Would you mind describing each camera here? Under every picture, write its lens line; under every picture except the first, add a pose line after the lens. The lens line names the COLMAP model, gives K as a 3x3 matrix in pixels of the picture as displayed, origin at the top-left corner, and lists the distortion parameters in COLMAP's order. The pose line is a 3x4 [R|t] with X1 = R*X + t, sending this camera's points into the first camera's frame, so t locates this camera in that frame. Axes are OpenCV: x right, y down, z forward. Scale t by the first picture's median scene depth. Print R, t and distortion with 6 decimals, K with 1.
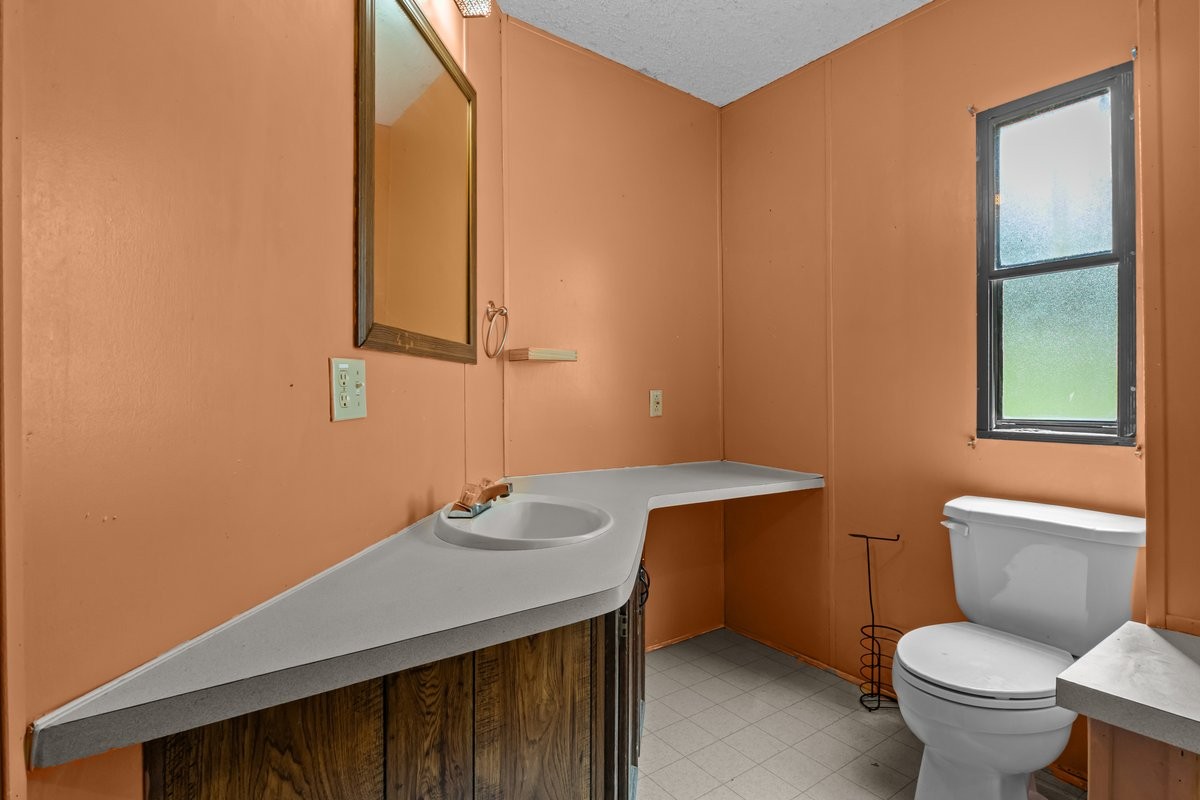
lens RADIAL K [[608.1, 0, 603.7], [0, 608.1, 397.0], [0, 0, 1]] dist [0.000598, -0.000113]
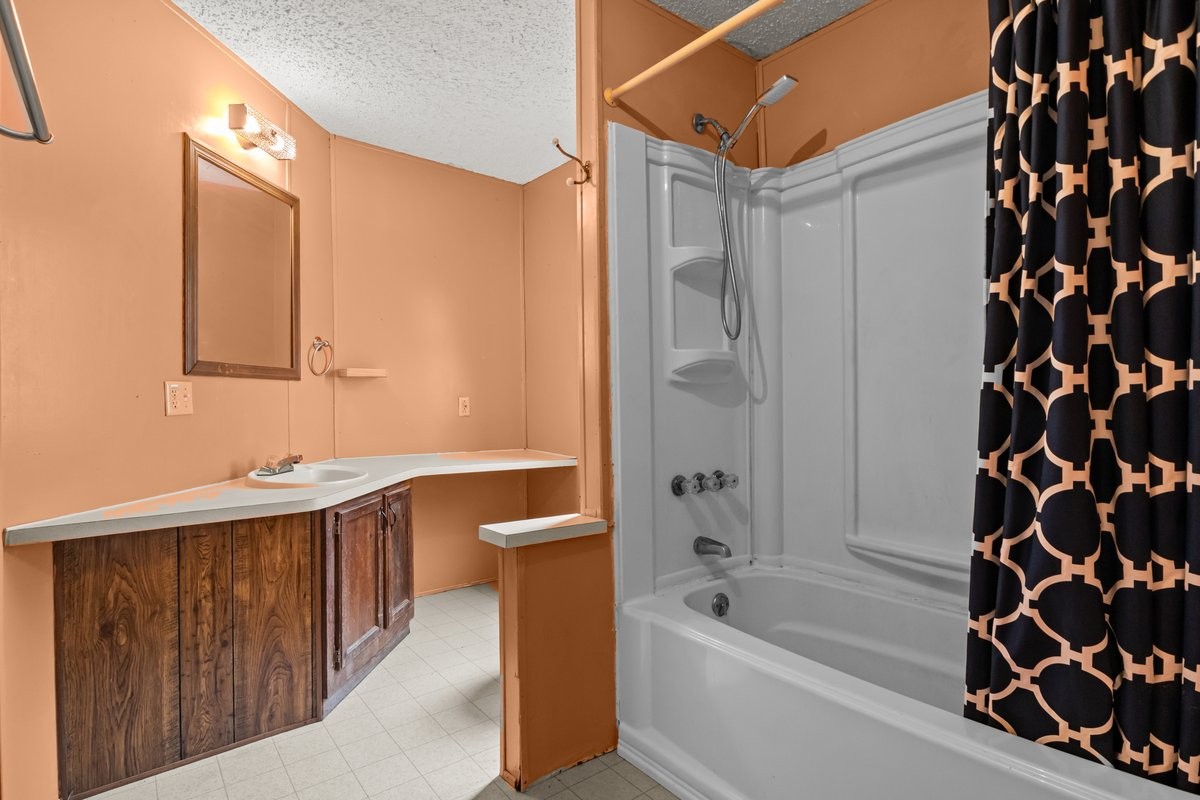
lens RADIAL K [[608.1, 0, 597.6], [0, 608.1, 399.9], [0, 0, 1]] dist [0.000598, -0.000113]
pose [[0.998884, -0.007644, 0.046618, 0.802220], [0.007904, 0.999954, -0.005383, 0.012779], [-0.046574, 0.005746, 0.998898, -0.936456]]
